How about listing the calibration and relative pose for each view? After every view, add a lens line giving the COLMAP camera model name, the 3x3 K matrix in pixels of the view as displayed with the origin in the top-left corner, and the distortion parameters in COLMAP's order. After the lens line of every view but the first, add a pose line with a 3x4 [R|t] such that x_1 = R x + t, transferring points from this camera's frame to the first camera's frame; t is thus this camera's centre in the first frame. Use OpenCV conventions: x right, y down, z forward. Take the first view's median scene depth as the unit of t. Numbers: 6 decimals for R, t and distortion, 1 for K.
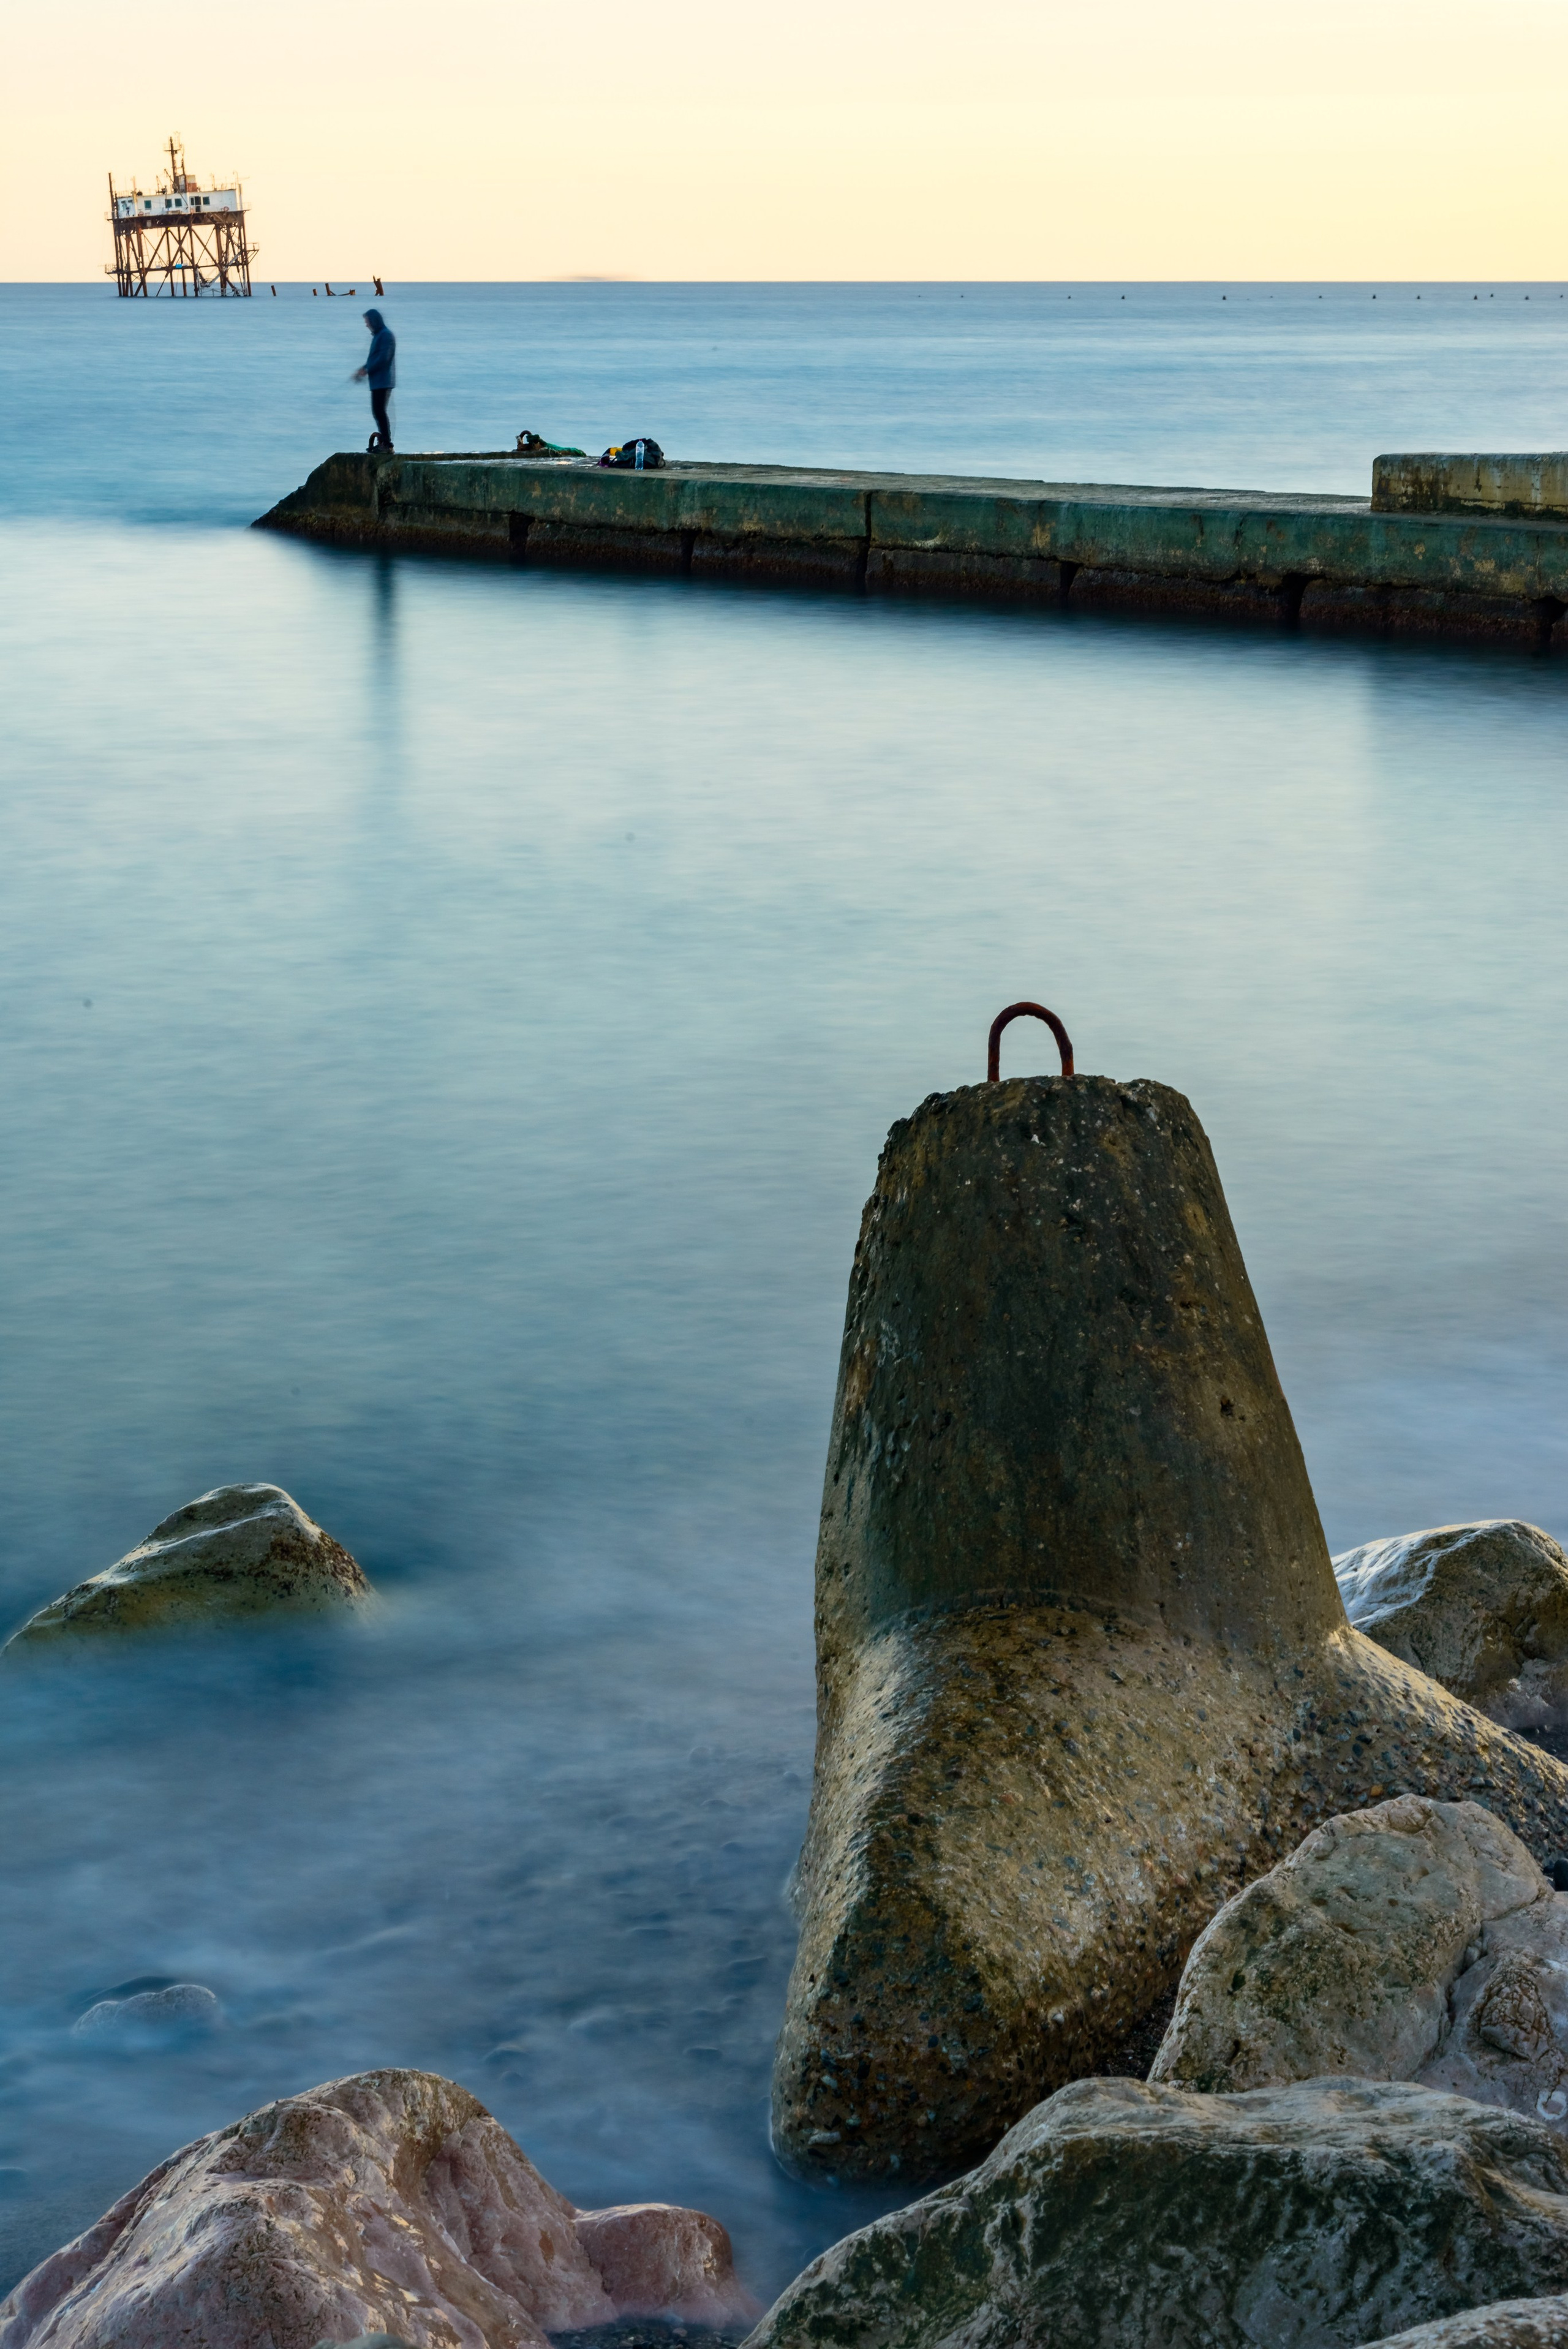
lens RADIAL K [[4164.2, 0, 780.8], [0, 4164.2, 1174.1], [0, 0, 1]] dist [0.039475, 0.000000]
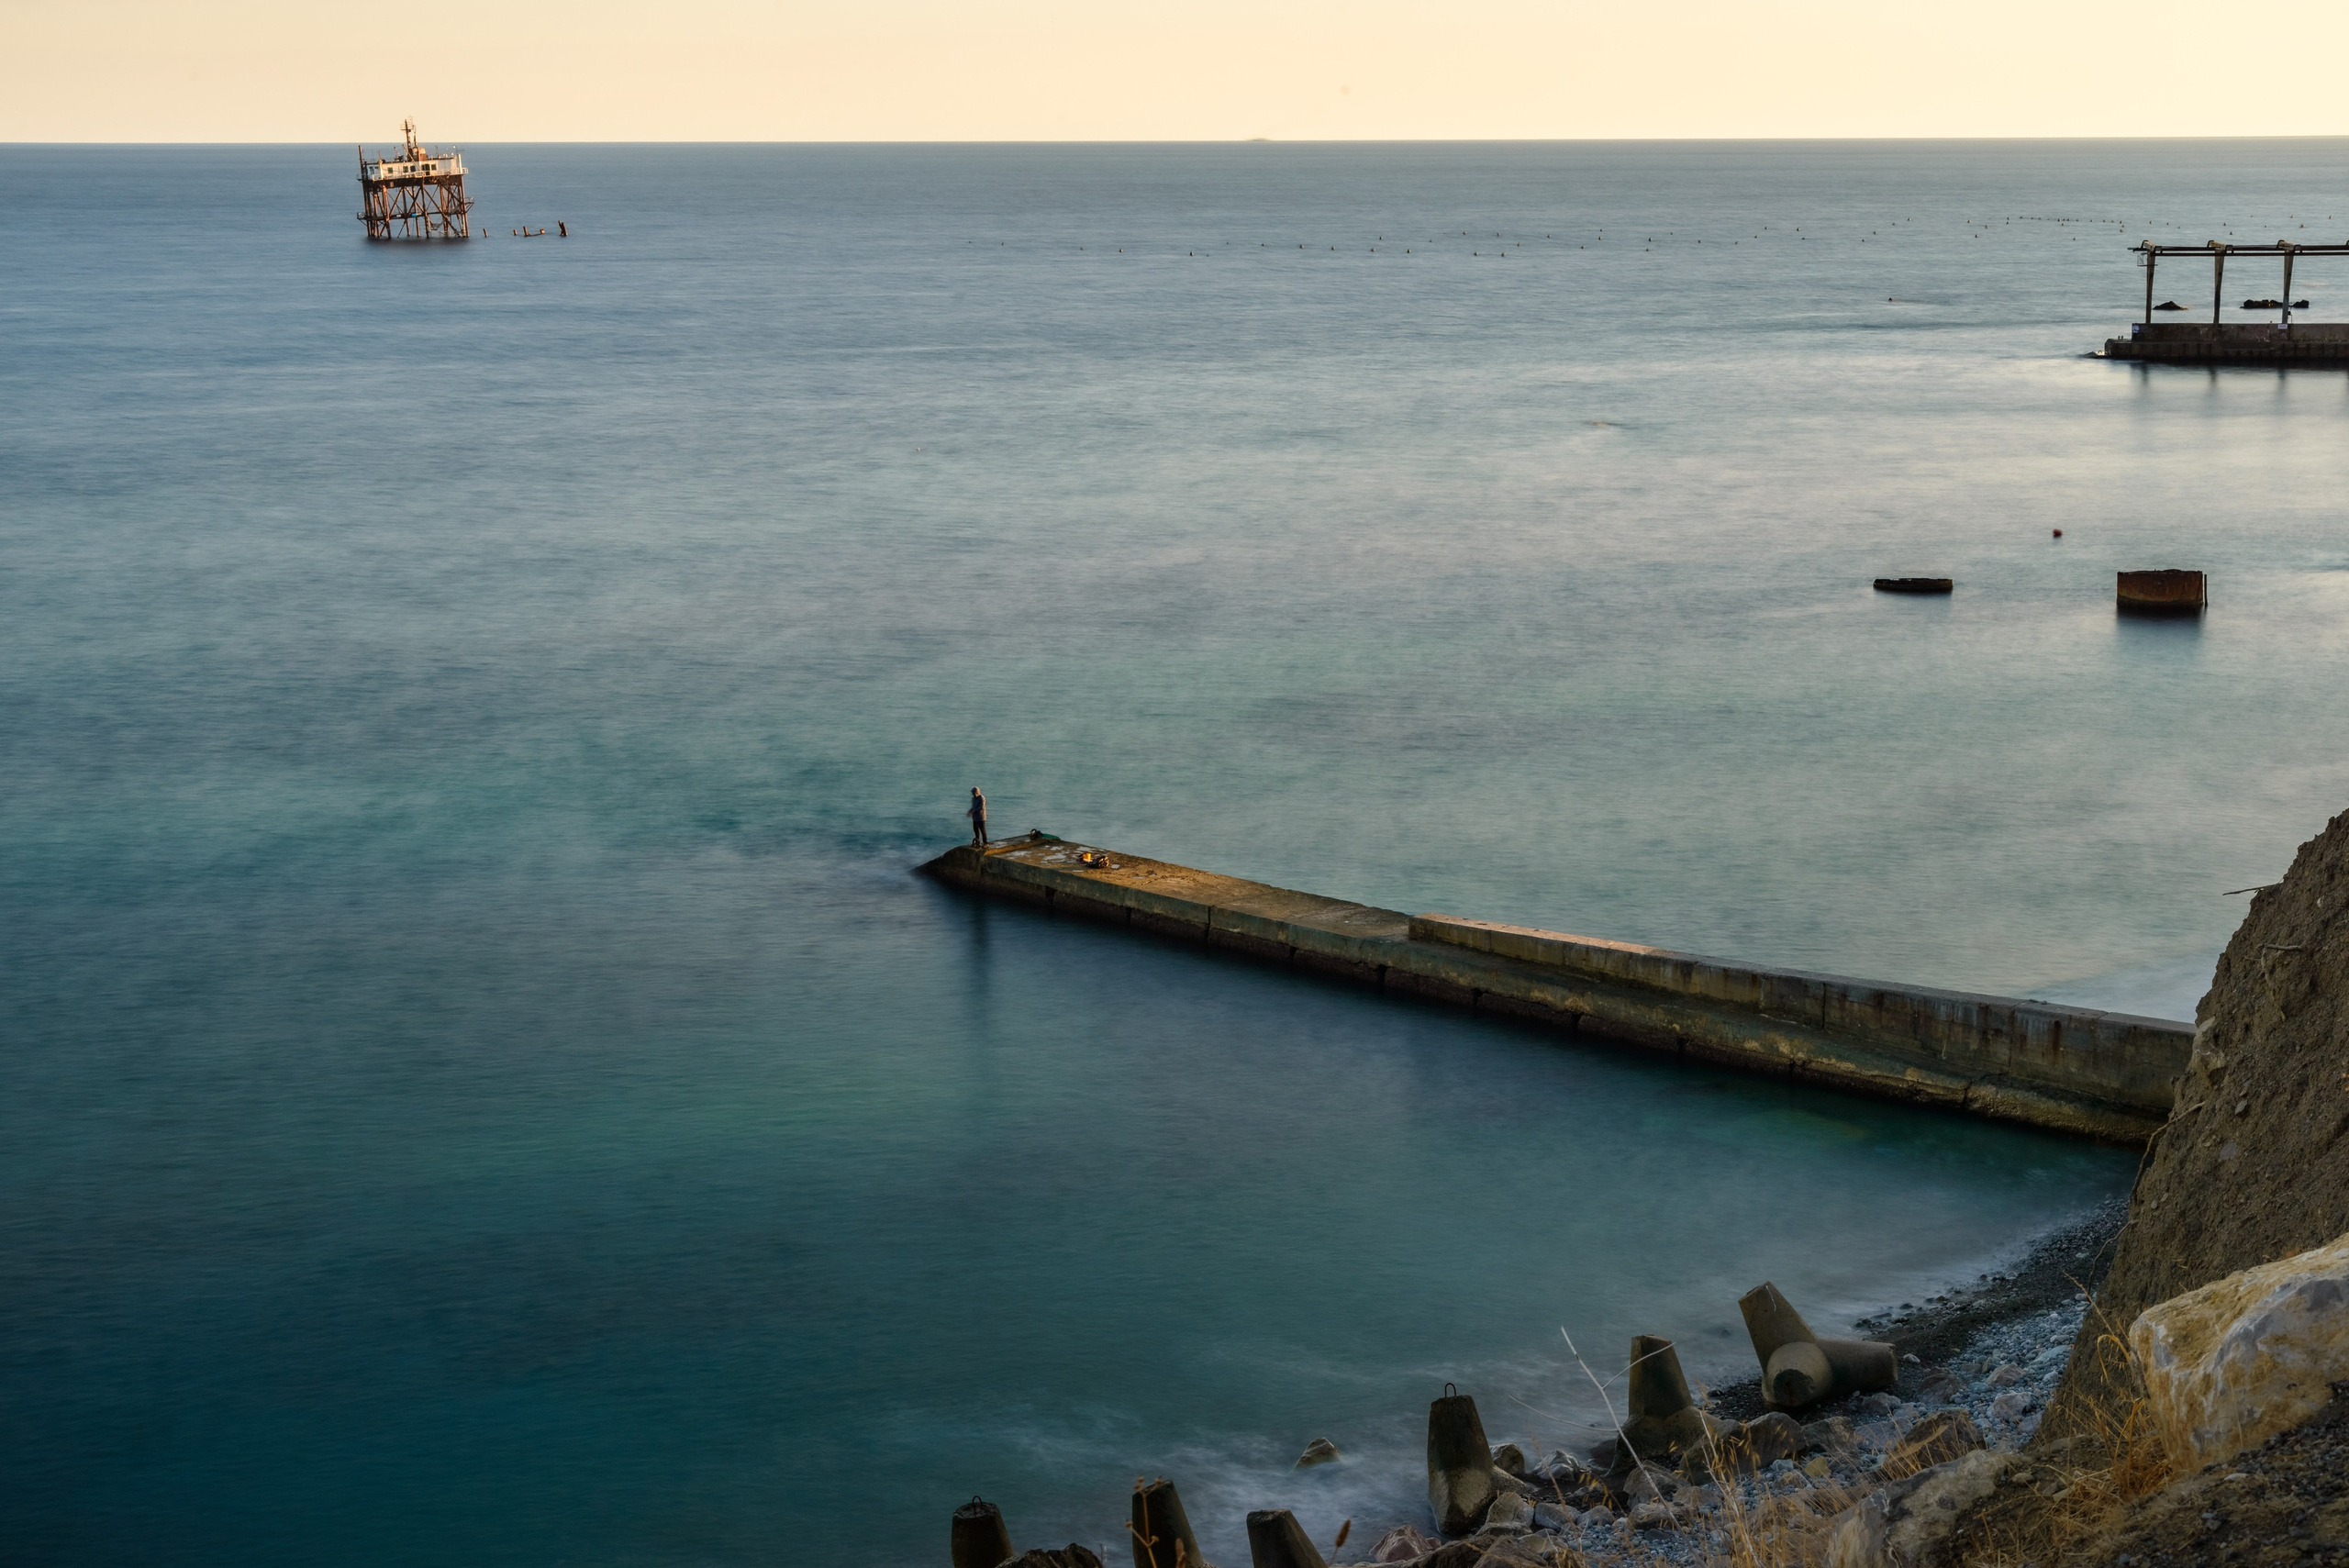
lens RADIAL K [[3469.9, 0, 1165.2], [0, 3469.9, 793.1], [0, 0, 1]] dist [0.077499, 0.000000]
pose [[0.993497, -0.018061, 0.112412, -0.033038], [0.017471, 0.999828, 0.006230, -0.033463], [-0.112505, -0.004225, 0.993642, -0.150807]]
